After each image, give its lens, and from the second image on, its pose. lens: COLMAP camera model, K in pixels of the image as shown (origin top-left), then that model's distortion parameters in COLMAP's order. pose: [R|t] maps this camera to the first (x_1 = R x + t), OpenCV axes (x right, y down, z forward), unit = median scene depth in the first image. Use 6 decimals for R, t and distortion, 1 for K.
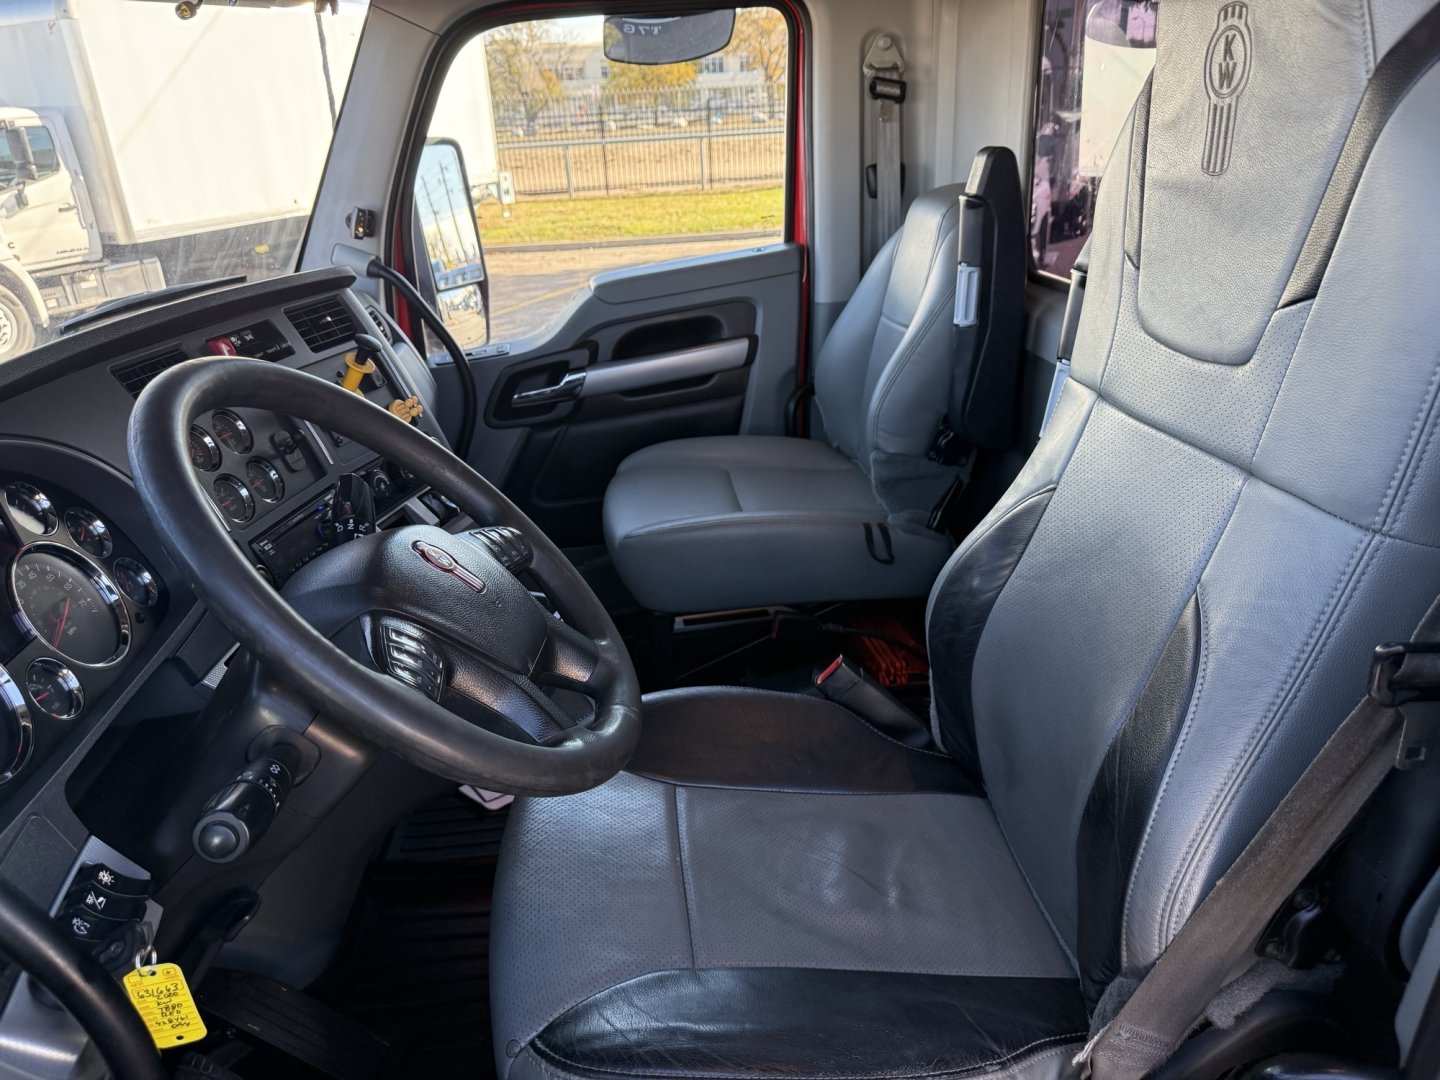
lens RADIAL K [[1091.6, 0, 720.0], [0, 1091.6, 540.0], [0, 0, 1]] dist [0.081356, -0.106991]
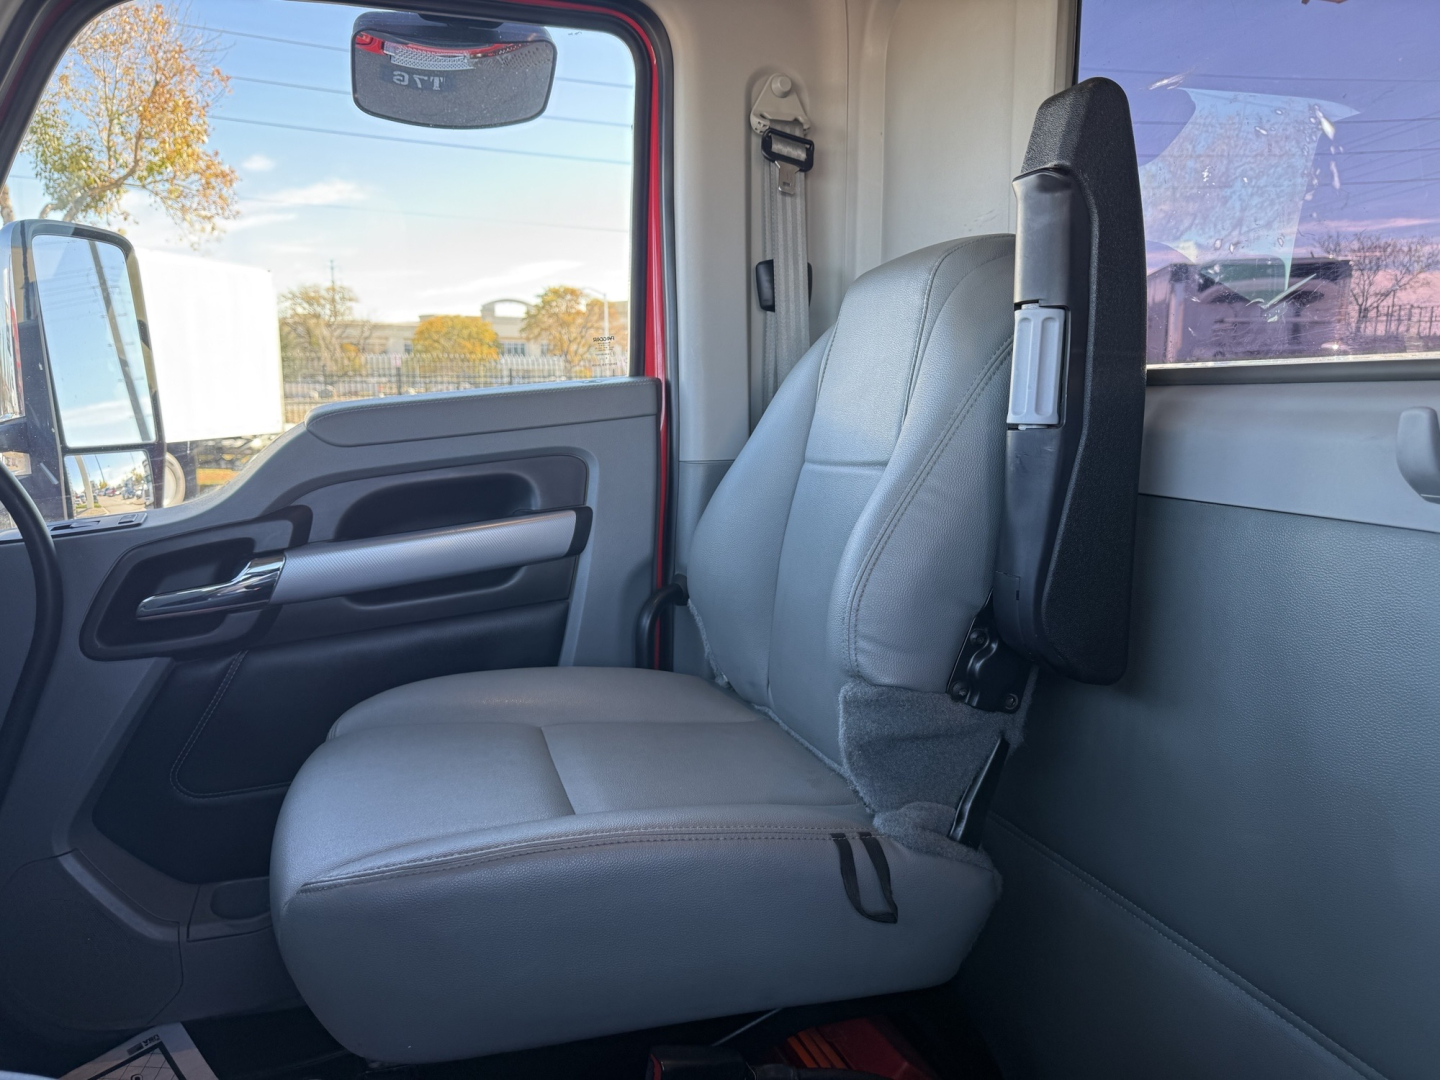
lens RADIAL K [[1091.6, 0, 720.0], [0, 1091.6, 540.0], [0, 0, 1]] dist [0.081356, -0.106991]
pose [[0.983390, 0.016735, 0.180732, -0.004811], [0.026632, 0.971659, -0.234881, -0.023680], [-0.179541, 0.235793, 0.955074, 0.425371]]
